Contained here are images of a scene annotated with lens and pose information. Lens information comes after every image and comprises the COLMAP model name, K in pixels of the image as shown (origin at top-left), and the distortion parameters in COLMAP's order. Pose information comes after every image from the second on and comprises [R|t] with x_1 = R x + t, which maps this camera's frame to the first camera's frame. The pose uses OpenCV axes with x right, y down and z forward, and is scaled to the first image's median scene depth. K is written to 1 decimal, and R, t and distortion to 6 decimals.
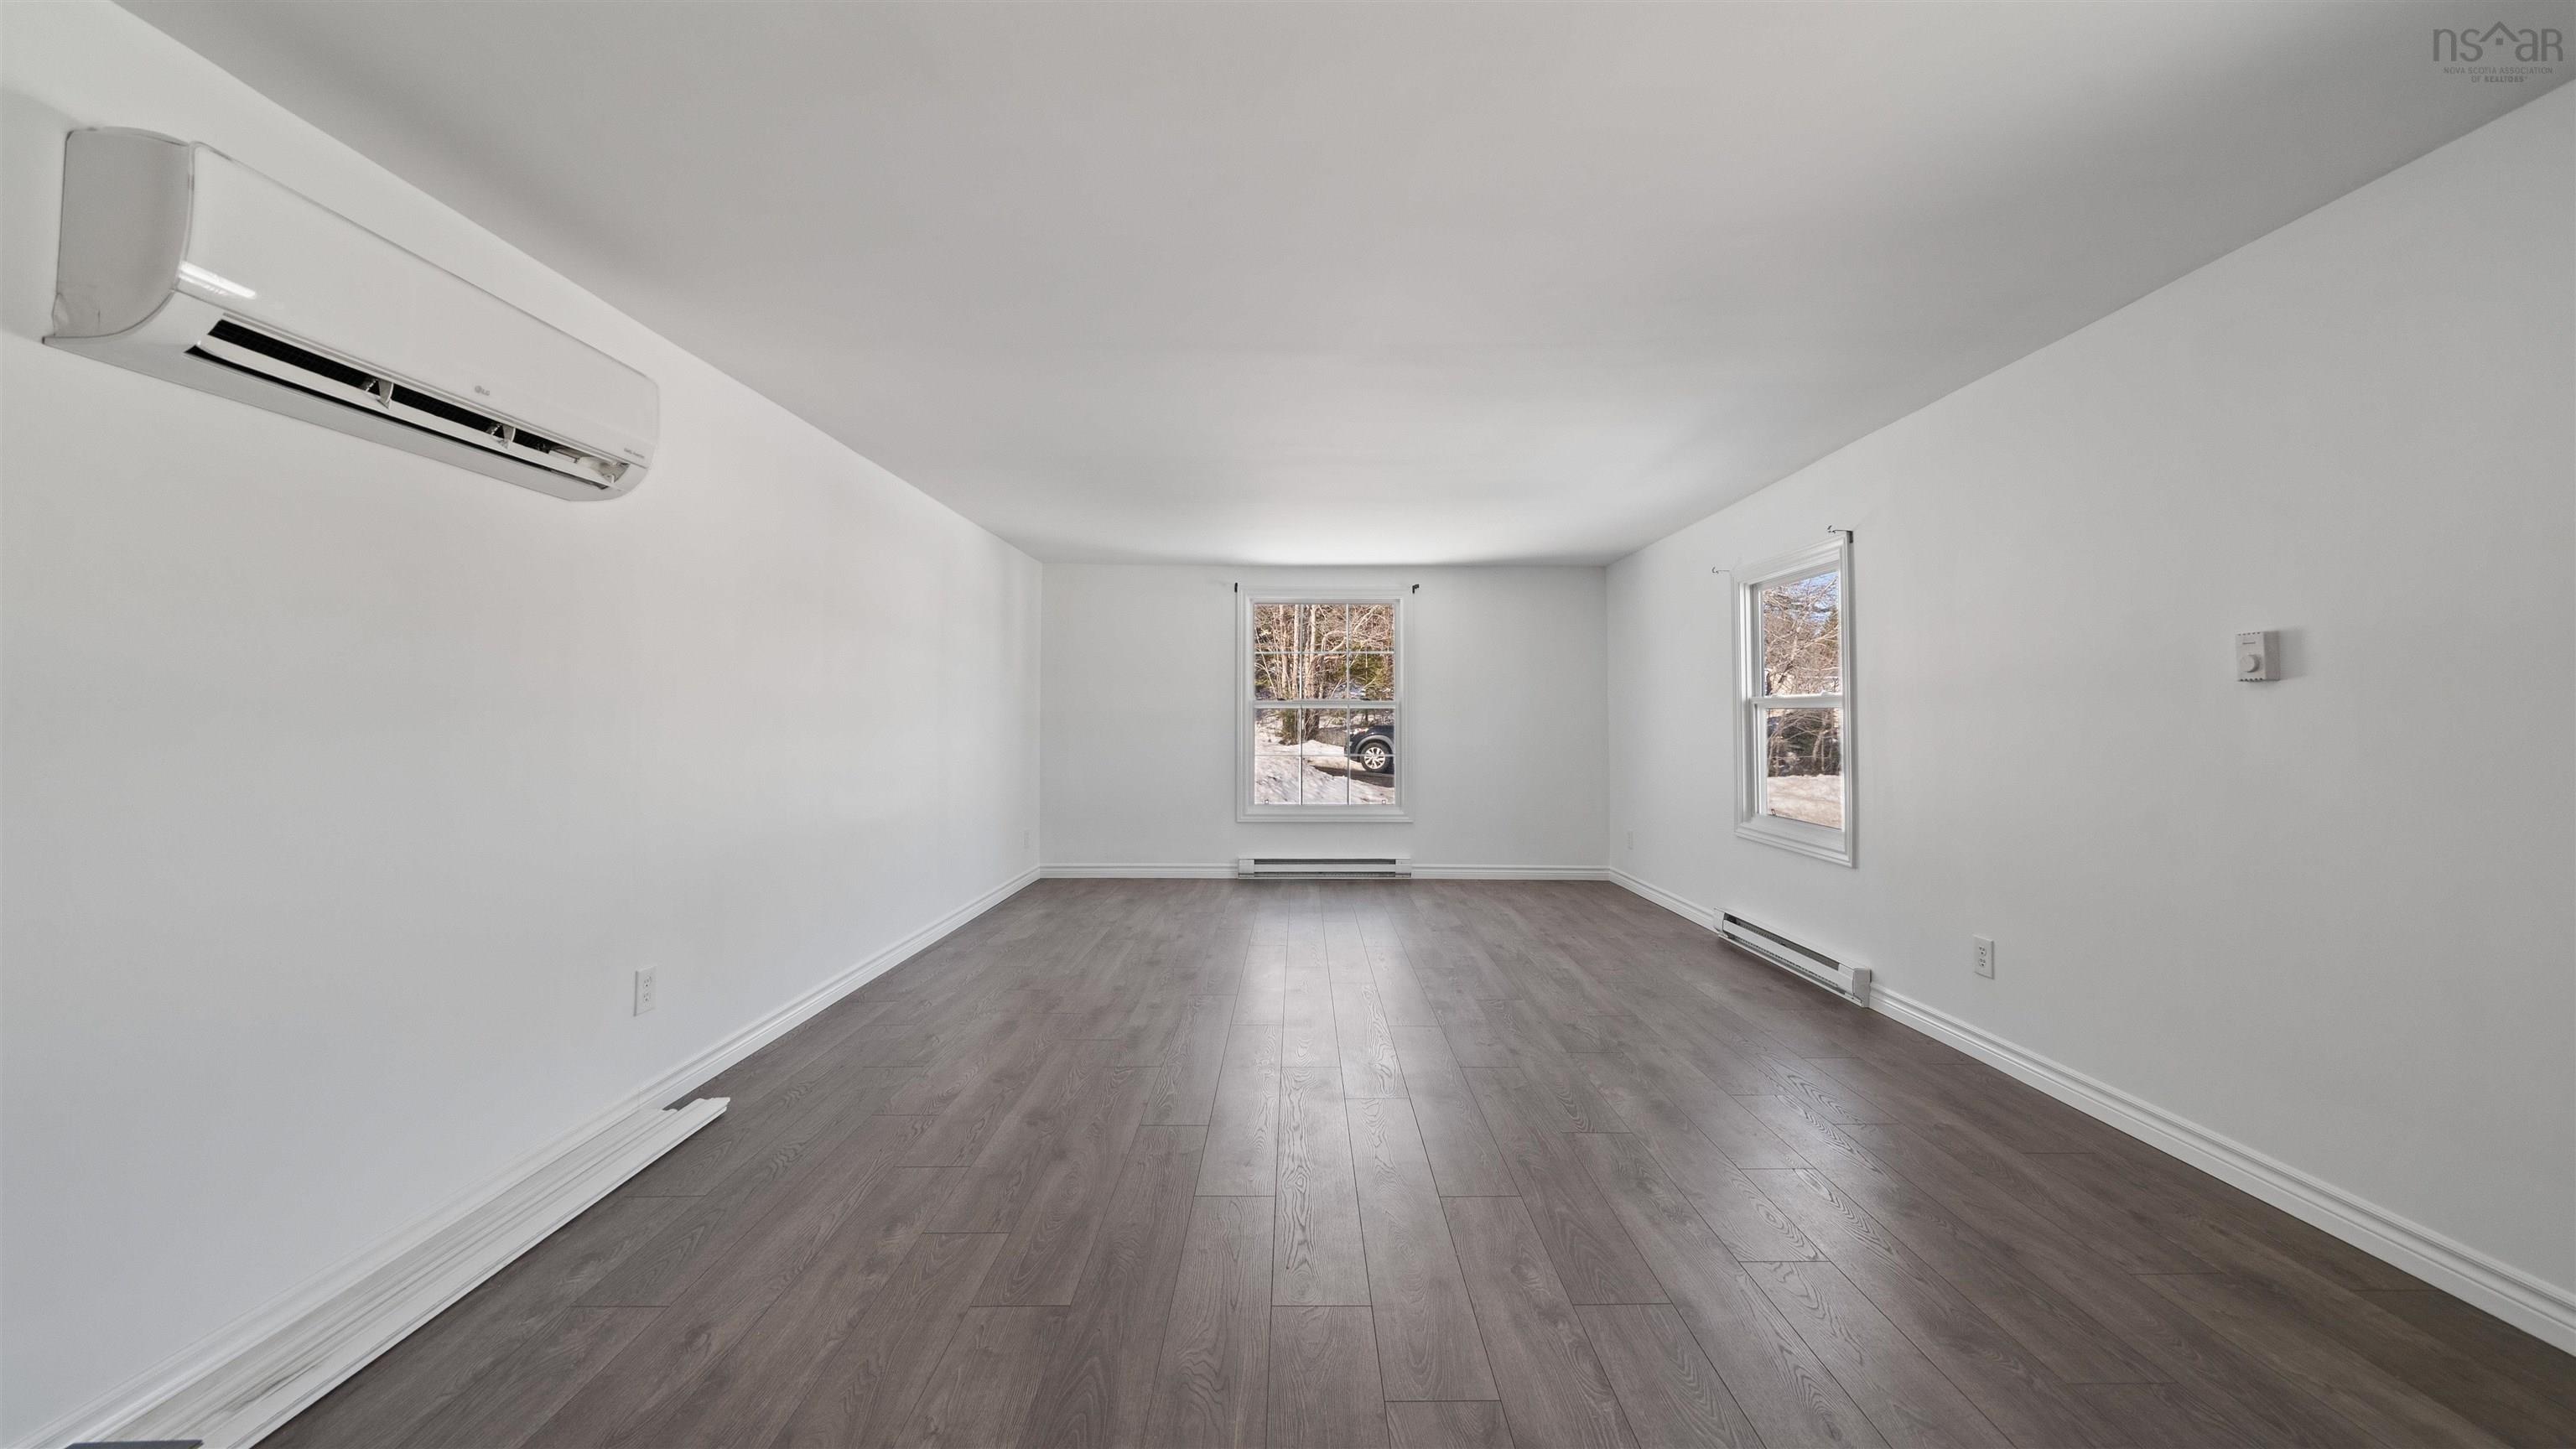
lens RADIAL K [[925.5, 0, 1301.7], [0, 925.5, 692.8], [0, 0, 1]] dist [-0.001116, -0.000047]
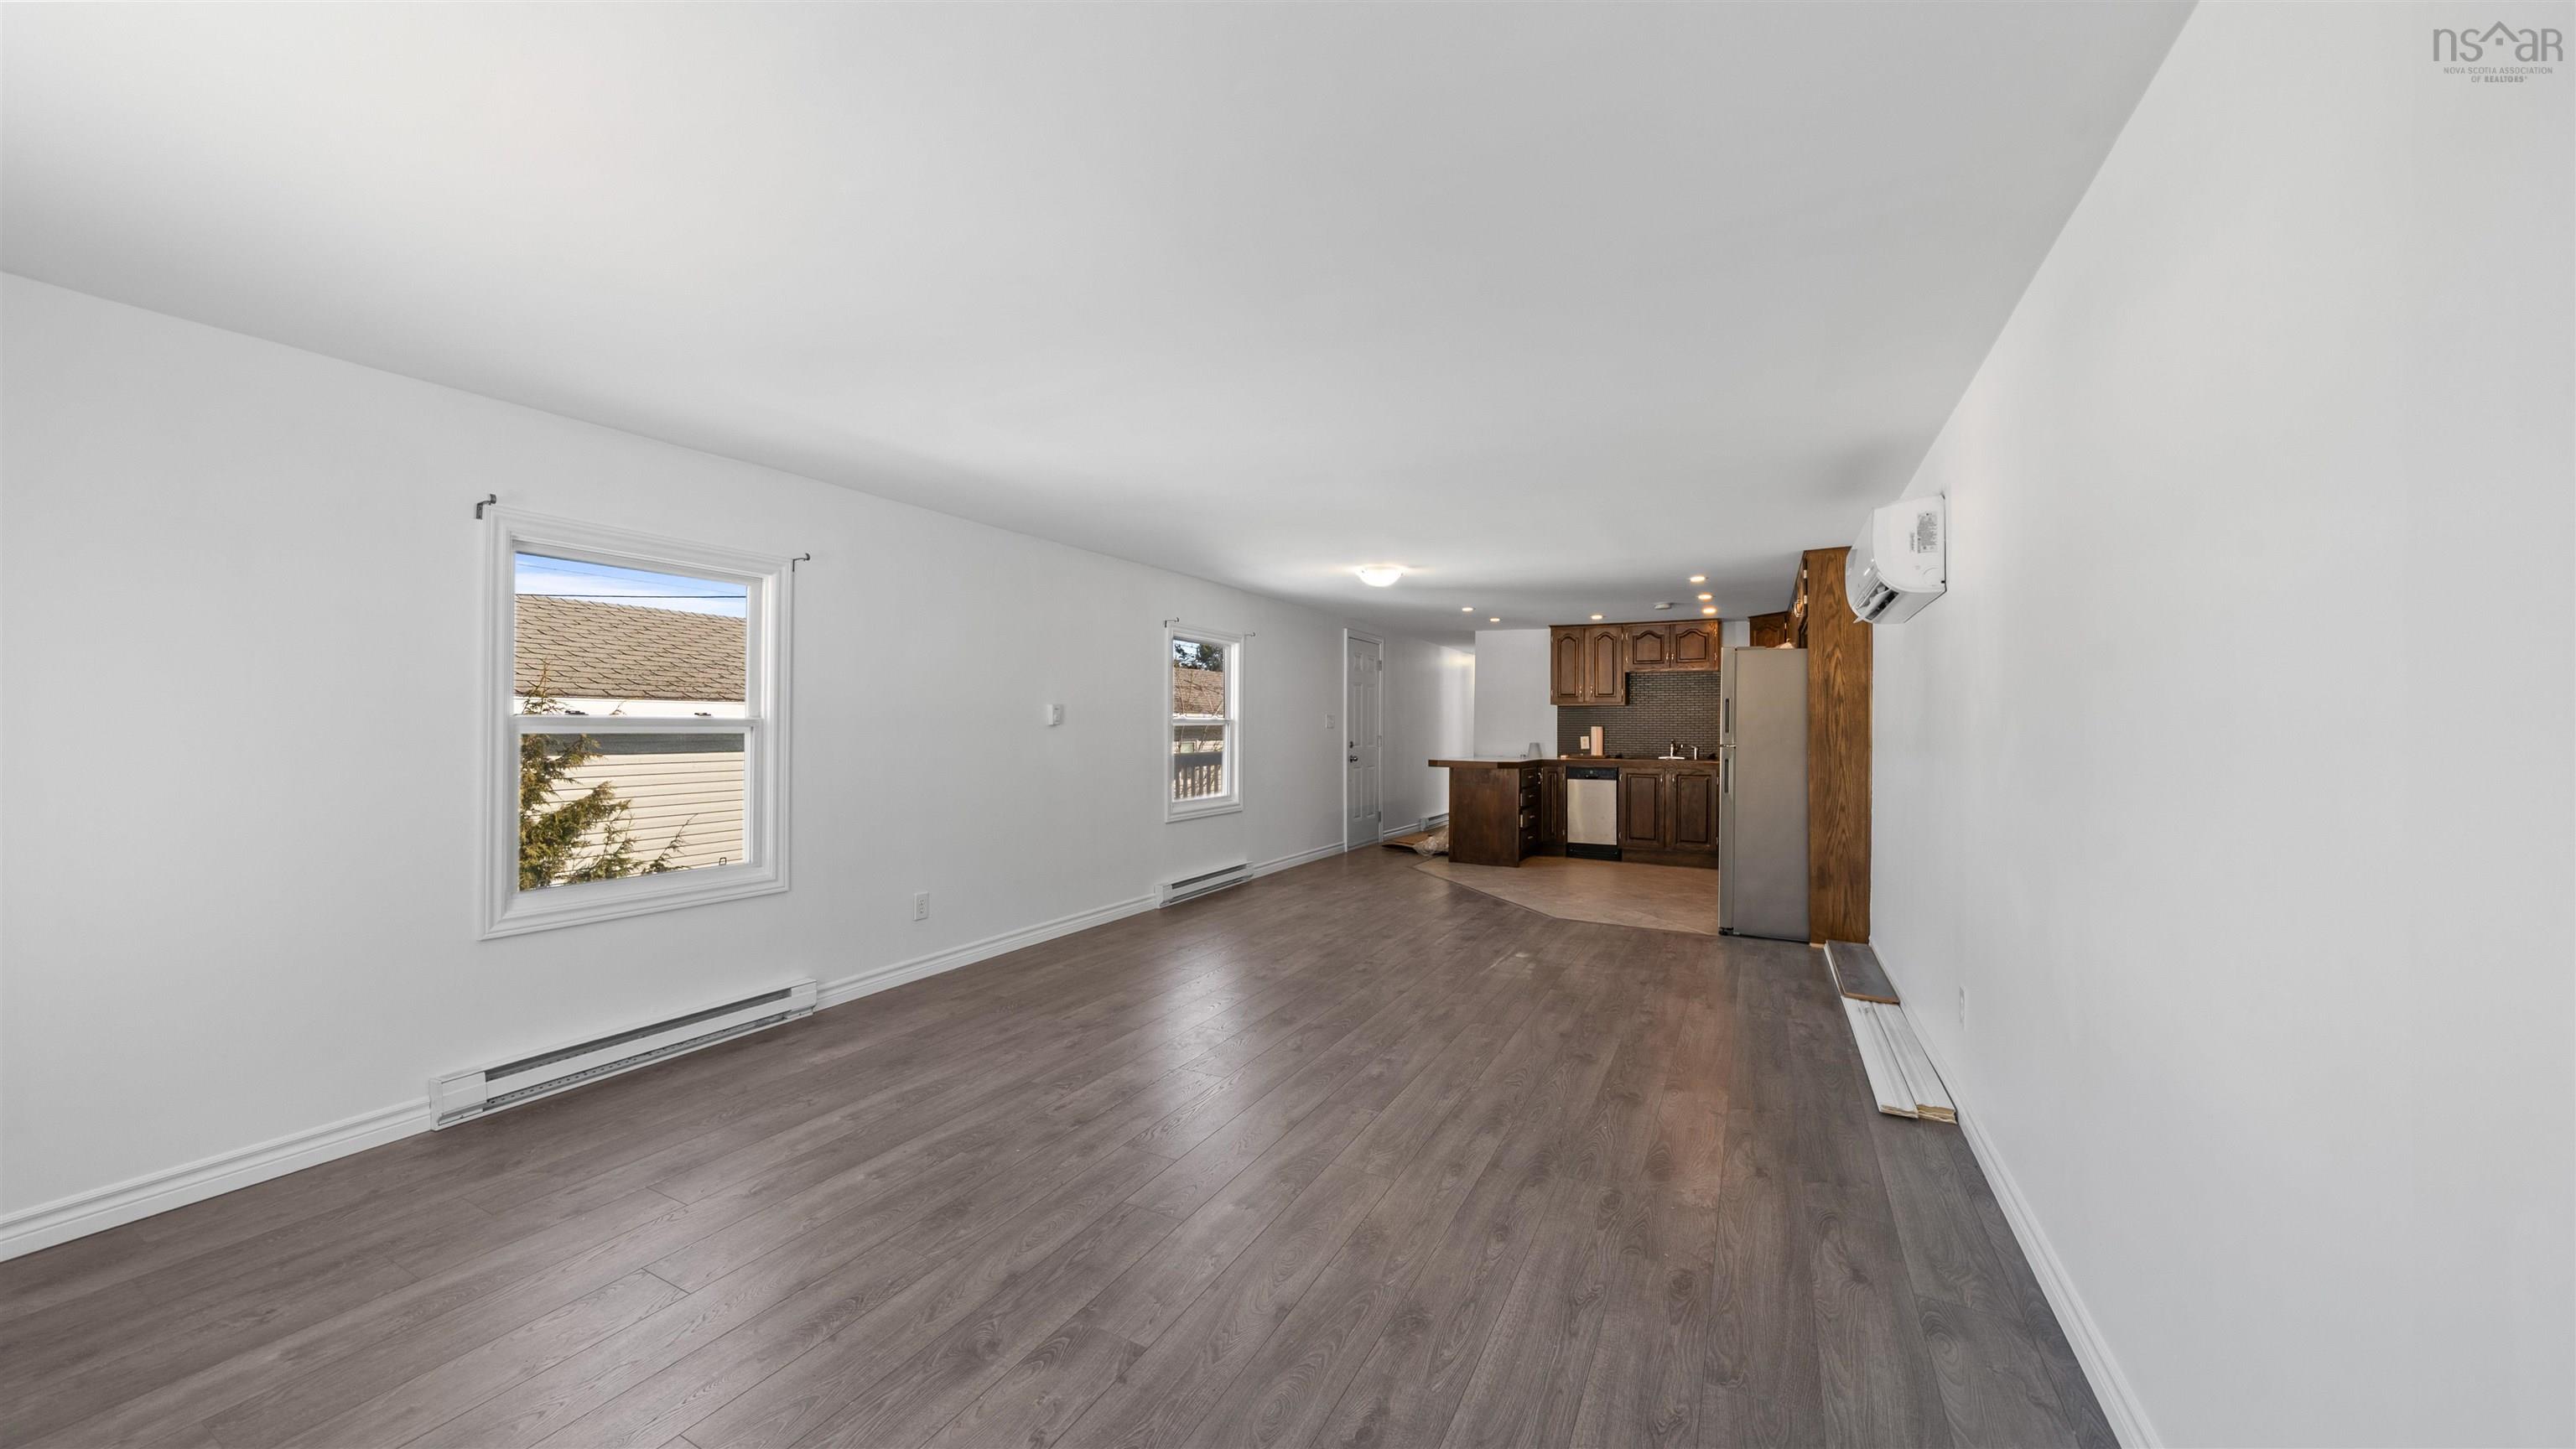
lens RADIAL K [[902.6, 0, 1282.2], [0, 902.6, 725.2], [0, 0, 1]] dist [-0.003816, -0.000115]
pose [[-0.880859, -0.003347, 0.473366, -0.392391], [-0.017996, 0.999489, -0.026421, 0.025072], [-0.473036, -0.031791, -0.880469, 1.800965]]
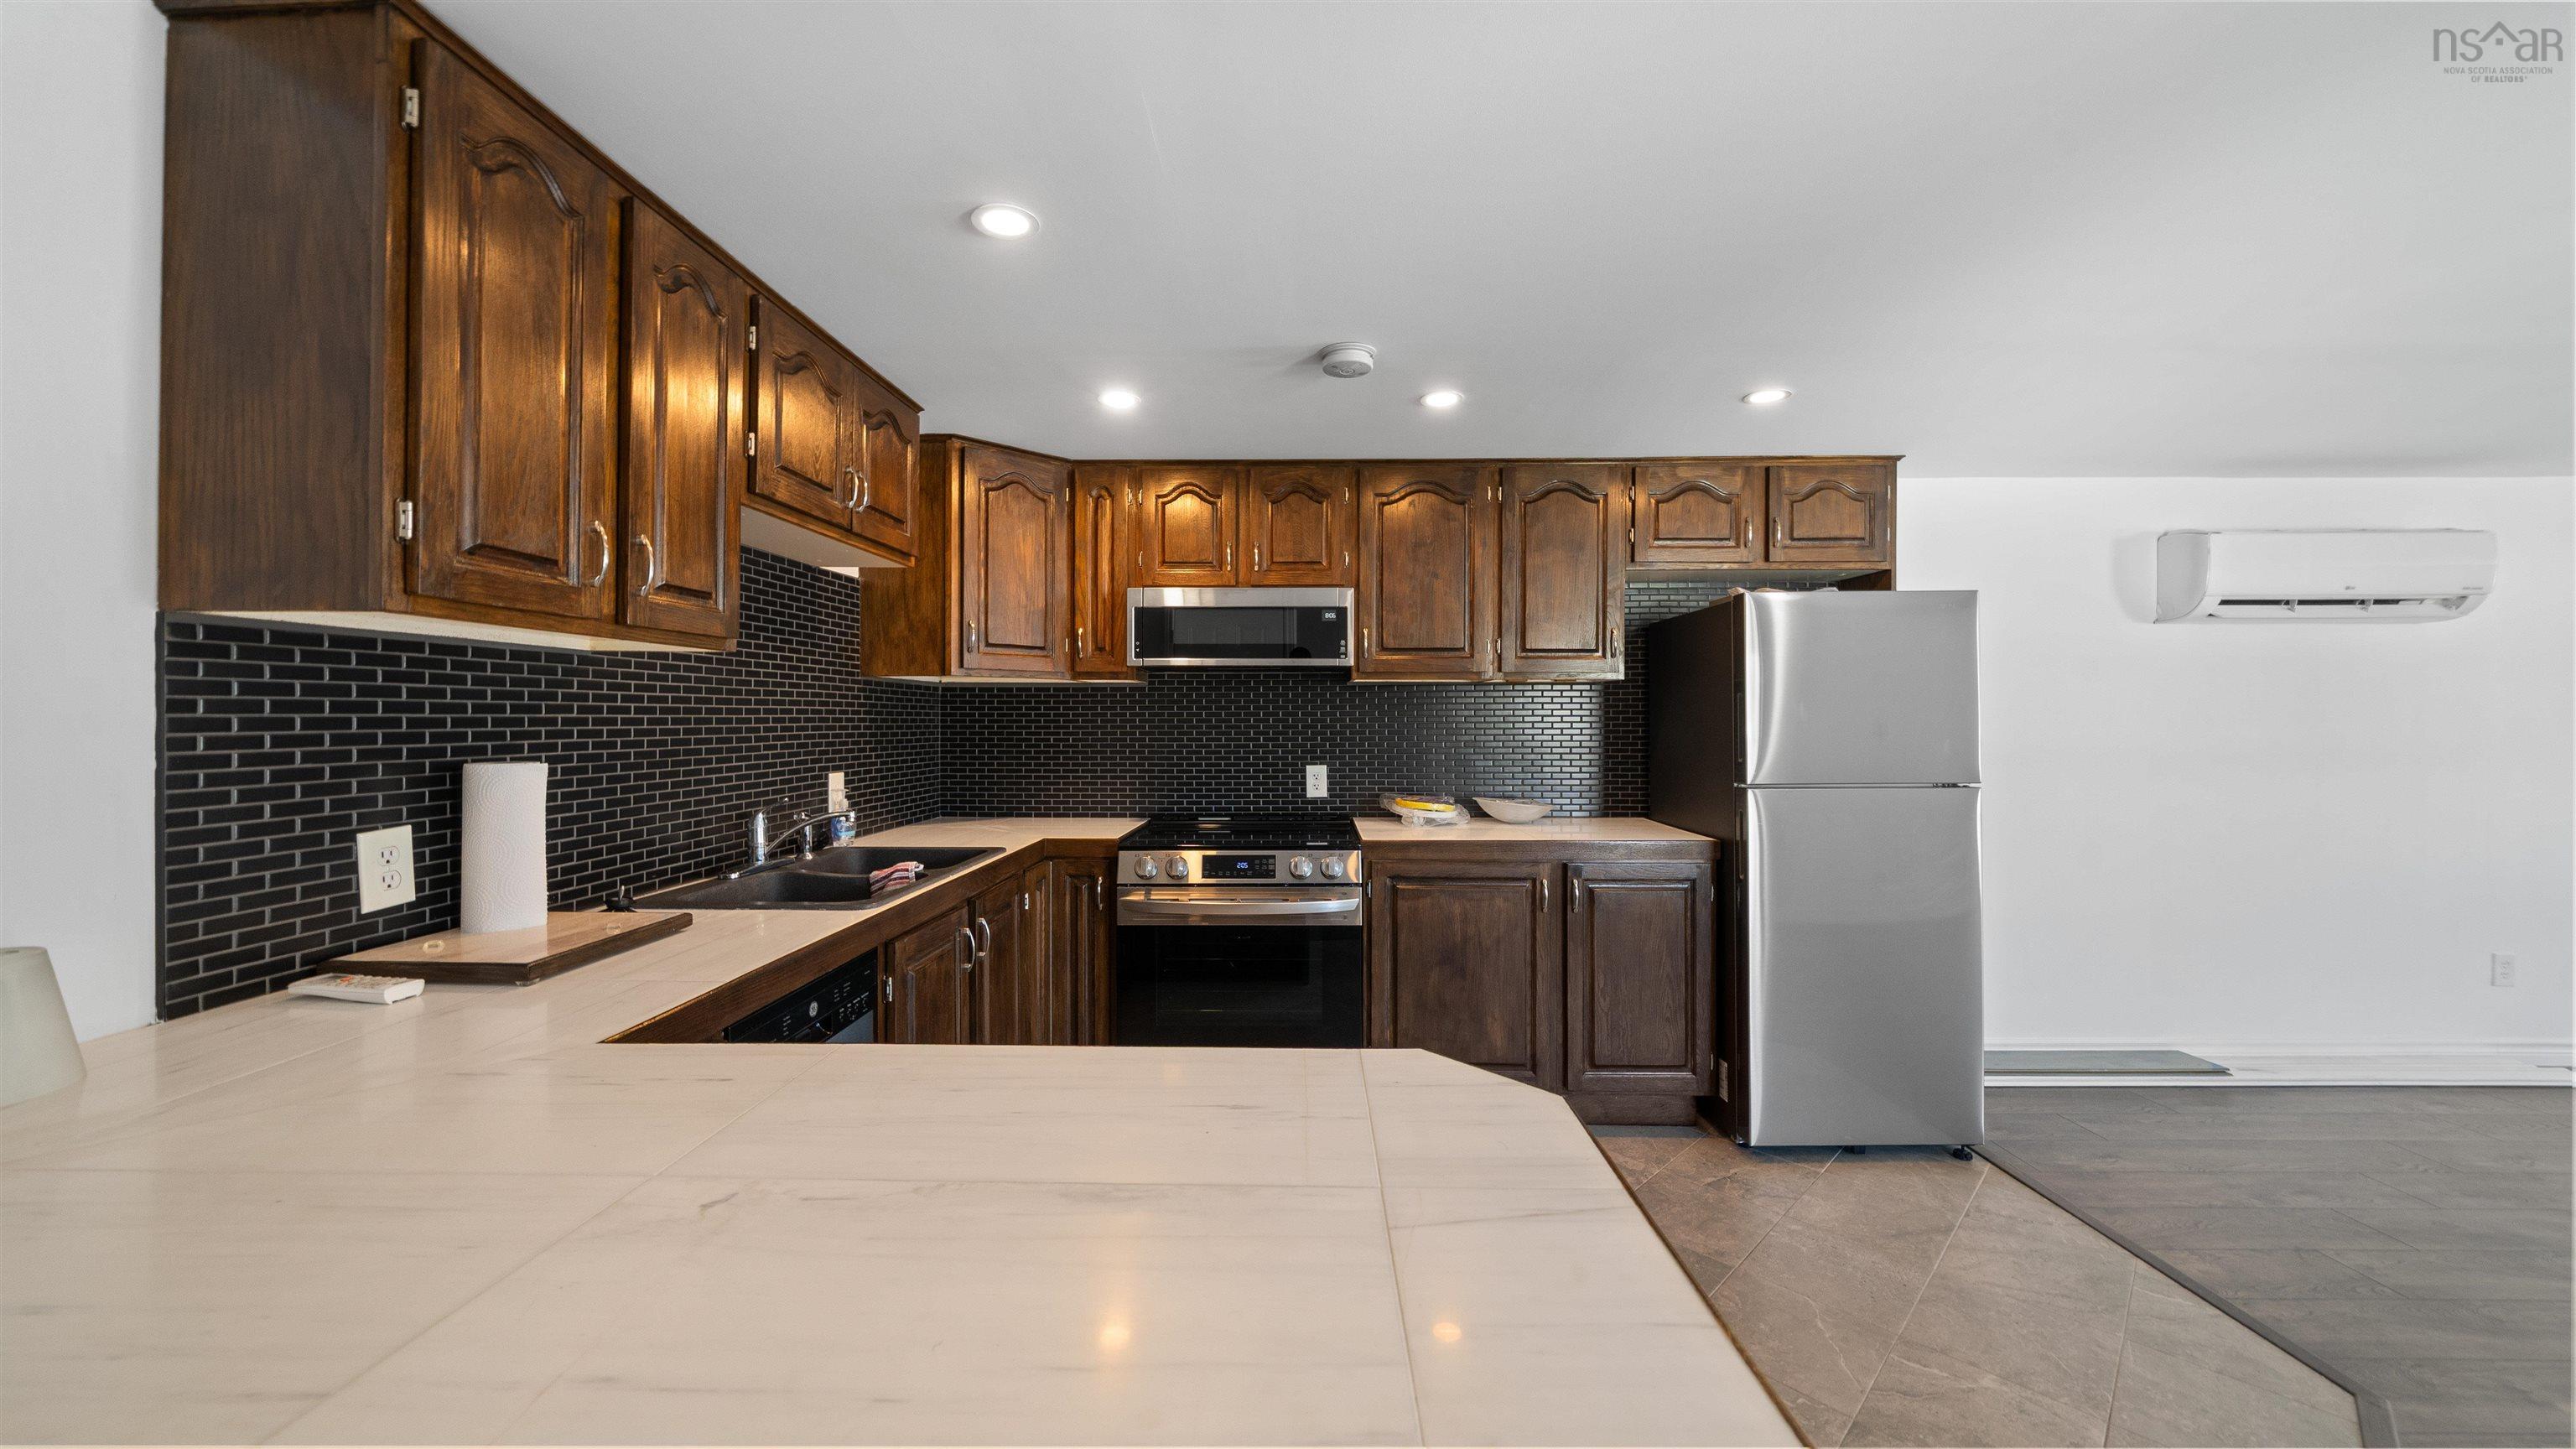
lens RADIAL K [[881.4, 0, 1281.7], [0, 881.4, 717.5], [0, 0, 1]] dist [-0.008257, -0.000053]
pose [[-0.038855, 0.000454, -0.999245, 0.482353], [0.026781, 0.999641, -0.000587, -0.071528], [0.998886, -0.026783, -0.038854, -0.558729]]
